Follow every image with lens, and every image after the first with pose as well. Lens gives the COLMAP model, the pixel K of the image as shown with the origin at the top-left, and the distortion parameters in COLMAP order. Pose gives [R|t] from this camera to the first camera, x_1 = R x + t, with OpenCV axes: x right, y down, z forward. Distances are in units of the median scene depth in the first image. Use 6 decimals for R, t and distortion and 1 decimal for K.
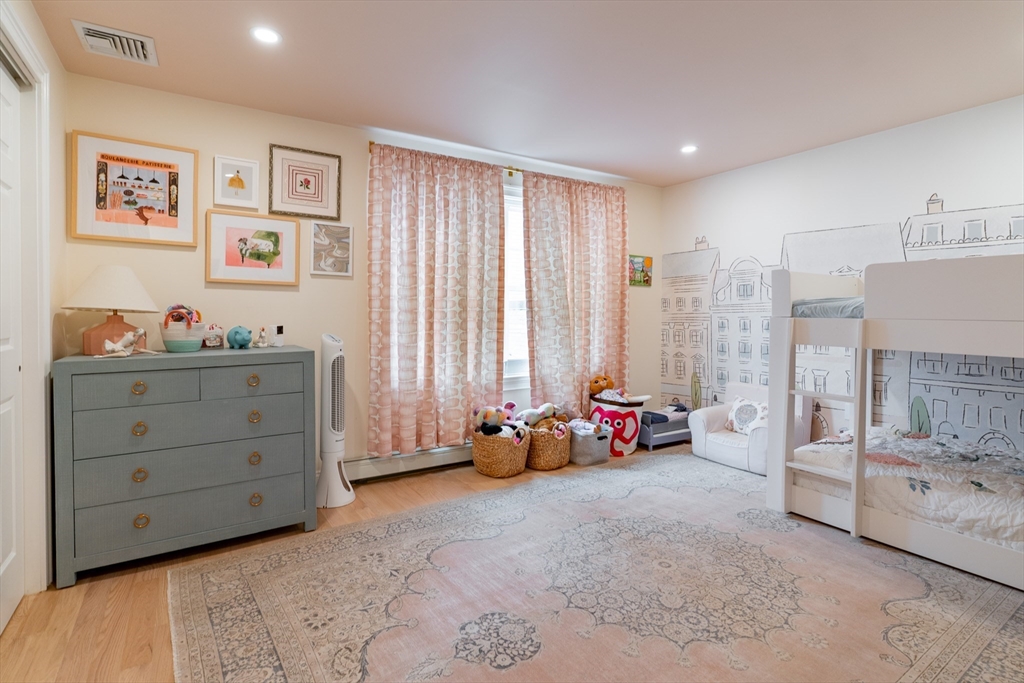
lens RADIAL K [[491.7, 0, 510.6], [0, 491.7, 340.3], [0, 0, 1]] dist [-0.000518, 0.000123]
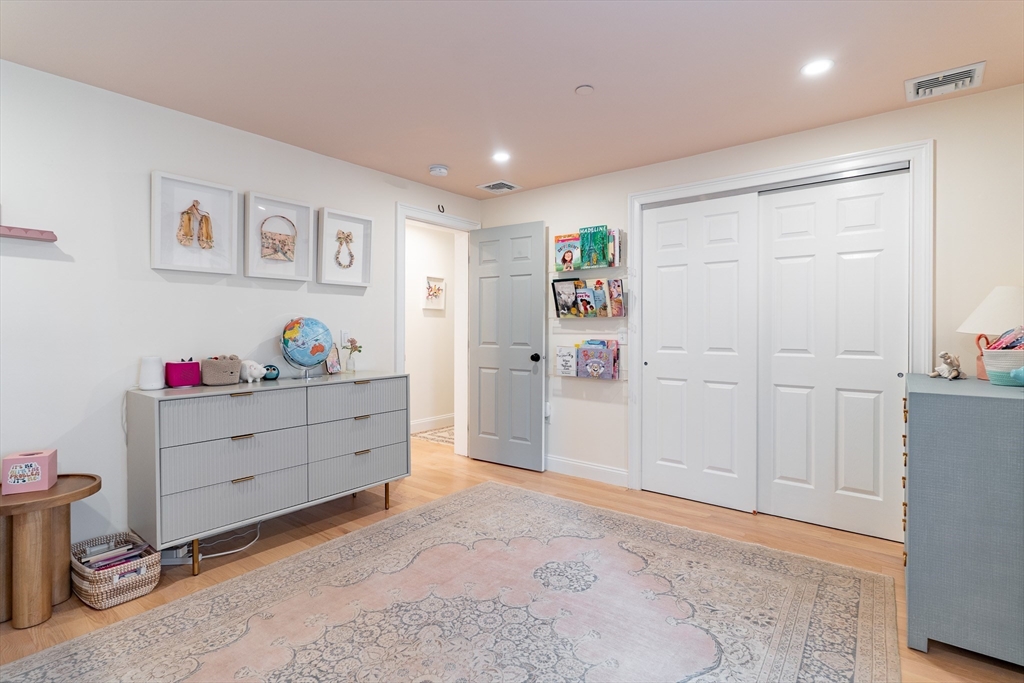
lens RADIAL K [[491.7, 0, 510.6], [0, 491.7, 340.3], [0, 0, 1]] dist [-0.000518, 0.000123]
pose [[-0.946945, 0.007601, -0.321305, 0.493607], [-0.019249, 0.996584, 0.080308, -0.132514], [0.320818, 0.082232, -0.943564, 1.957575]]
